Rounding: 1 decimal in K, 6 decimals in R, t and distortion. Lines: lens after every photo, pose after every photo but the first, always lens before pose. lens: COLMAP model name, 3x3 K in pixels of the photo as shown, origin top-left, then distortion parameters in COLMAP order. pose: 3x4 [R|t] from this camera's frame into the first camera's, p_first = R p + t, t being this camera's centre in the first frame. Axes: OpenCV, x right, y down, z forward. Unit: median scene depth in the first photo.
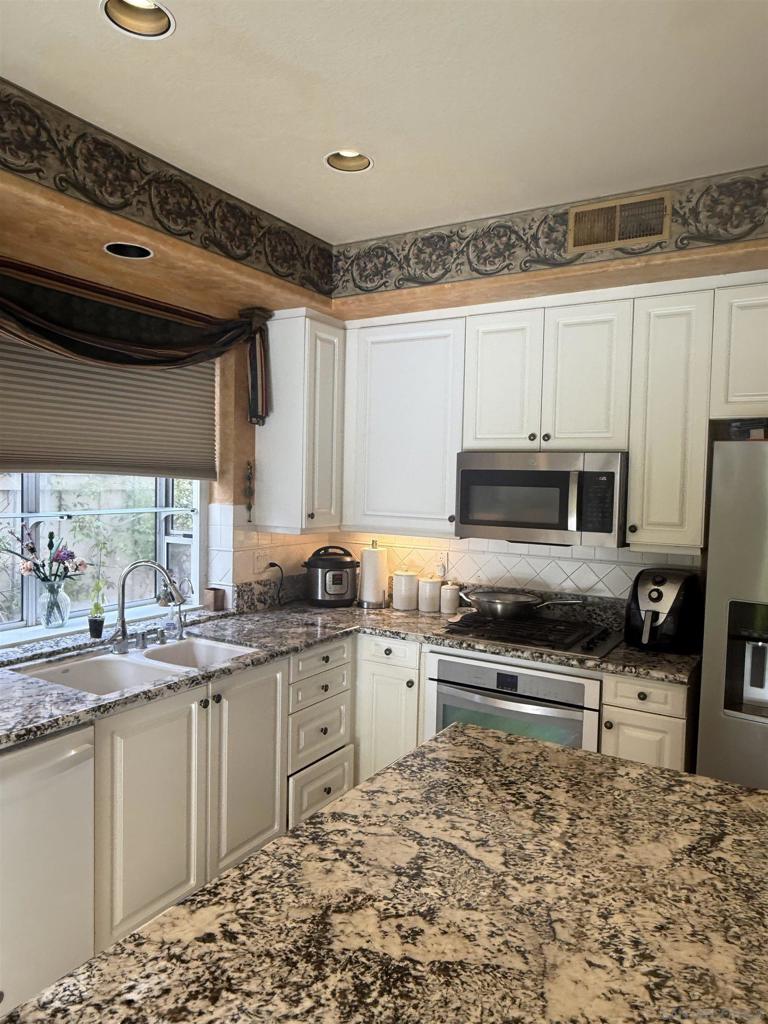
lens RADIAL K [[695.6, 0, 384.6], [0, 695.6, 513.2], [0, 0, 1]] dist [-0.002517, 0.003007]
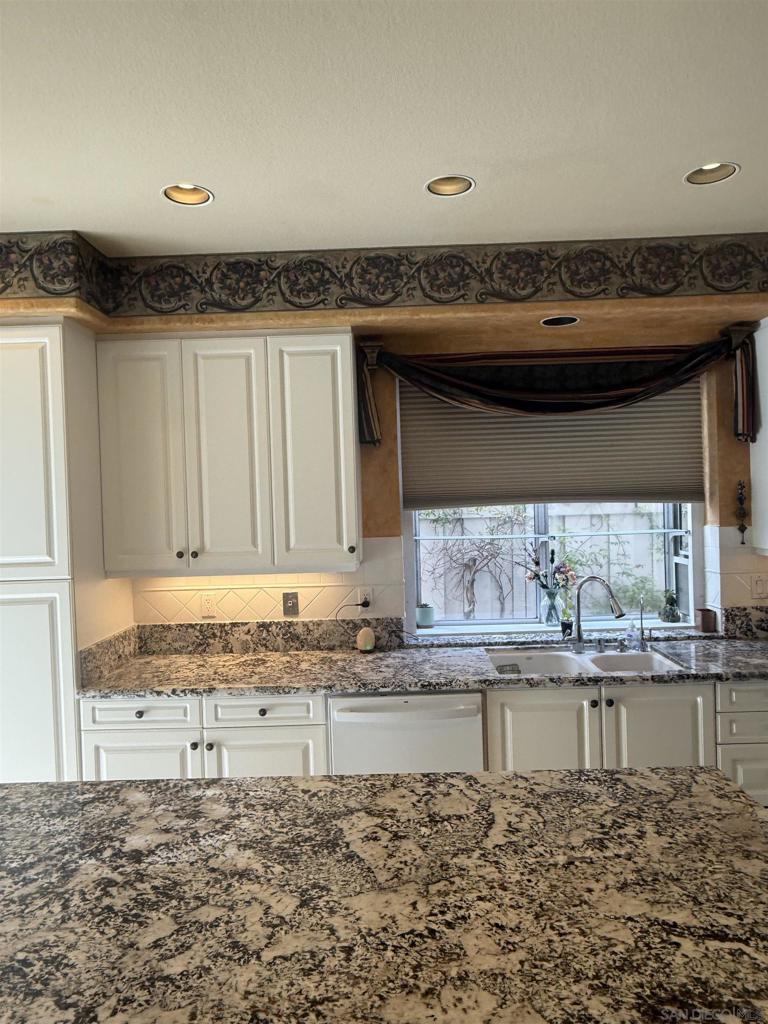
lens RADIAL K [[695.6, 0, 390.0], [0, 695.6, 512.6], [0, 0, 1]] dist [-0.002517, 0.003007]
pose [[0.508616, -0.023480, -0.860673, 0.509792], [0.001722, 0.999654, -0.026254, -0.008541], [0.860992, 0.011871, 0.508481, 0.118856]]
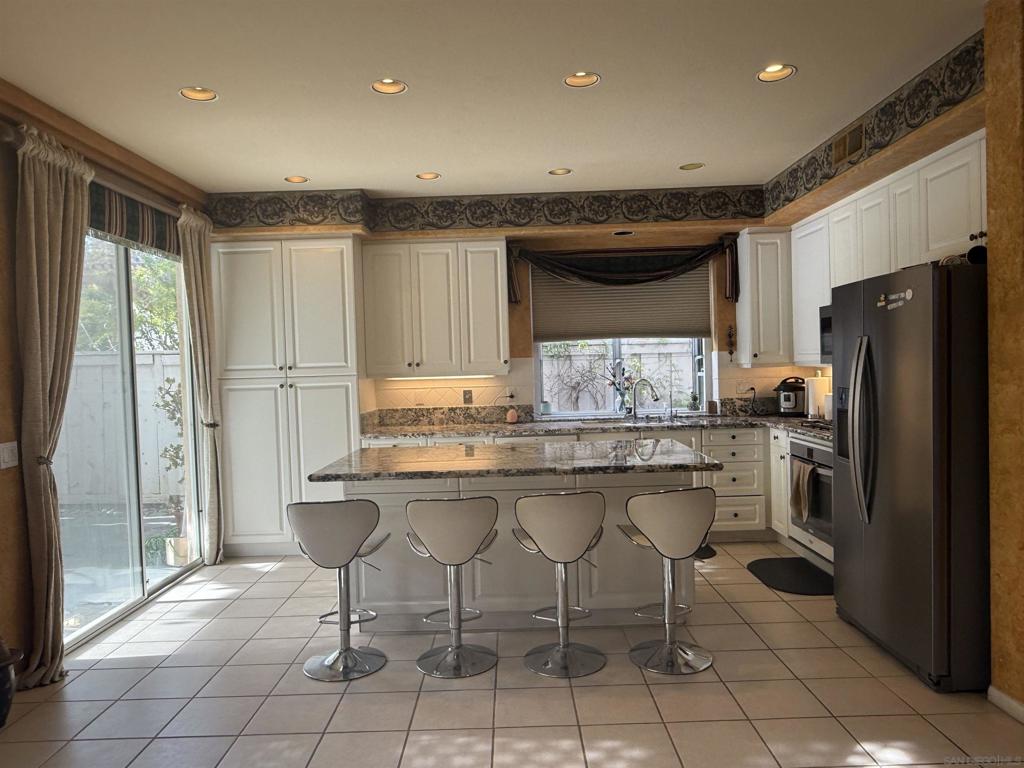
lens RADIAL K [[695.6, 0, 508.4], [0, 695.6, 387.5], [0, 0, 1]] dist [-0.002517, 0.003007]
pose [[0.510921, -0.011225, -0.859555, 1.260574], [0.001138, 0.999923, -0.012381, 0.124131], [0.859627, 0.005348, 0.510894, -0.396229]]
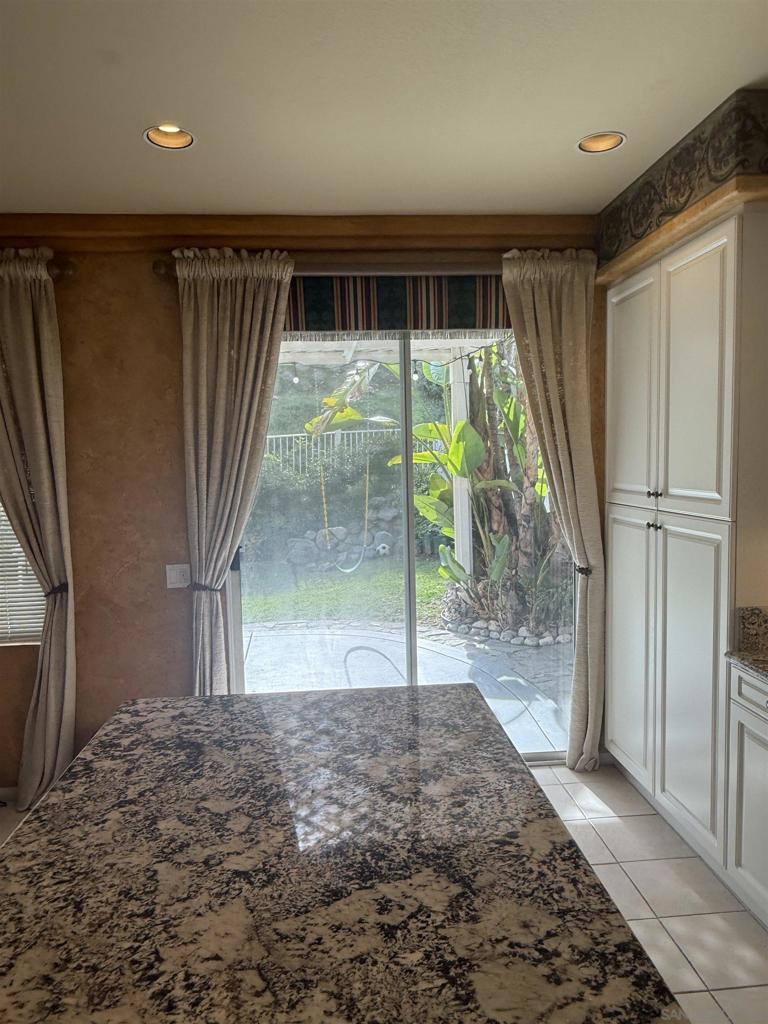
lens RADIAL K [[695.6, 0, 381.9], [0, 695.6, 513.0], [0, 0, 1]] dist [-0.002517, 0.003007]
pose [[-0.811152, 0.044842, -0.583113, 0.243419], [-0.021581, 0.994082, 0.106468, -0.033350], [0.584436, 0.098946, -0.805384, 0.696625]]
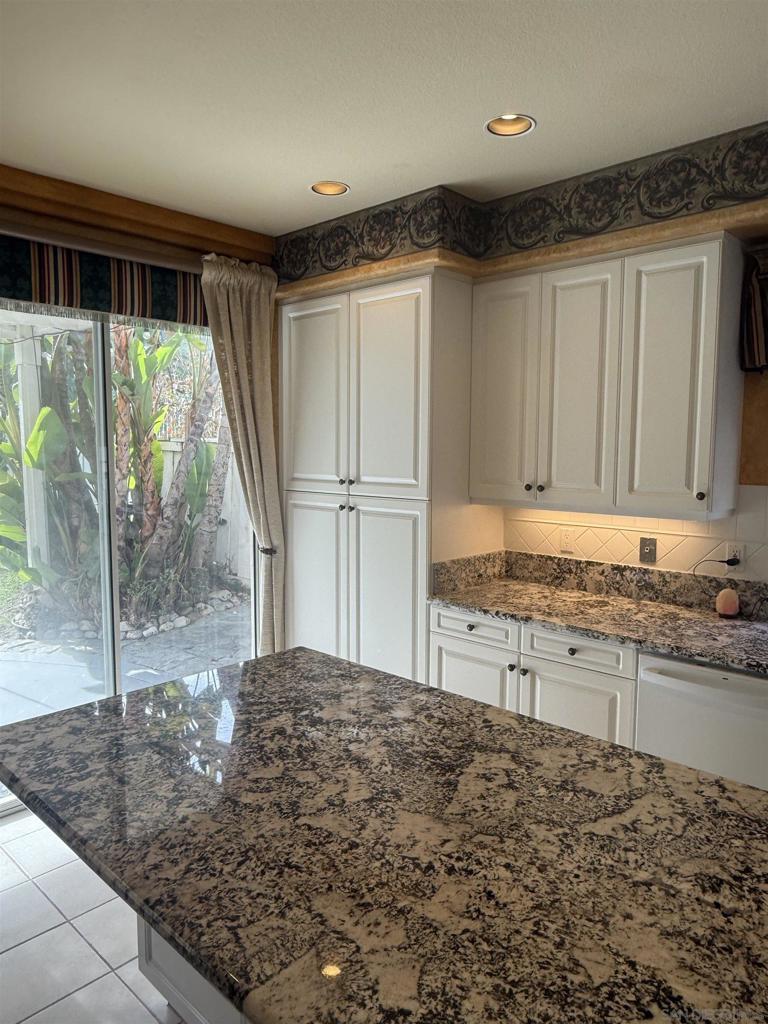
lens RADIAL K [[695.6, 0, 385.3], [0, 695.6, 511.7], [0, 0, 1]] dist [-0.002517, 0.003007]
pose [[-0.205894, 0.069869, -0.976077, 0.556830], [-0.054683, 0.995068, 0.082763, -0.013346], [0.977045, 0.070415, -0.201058, 0.410675]]
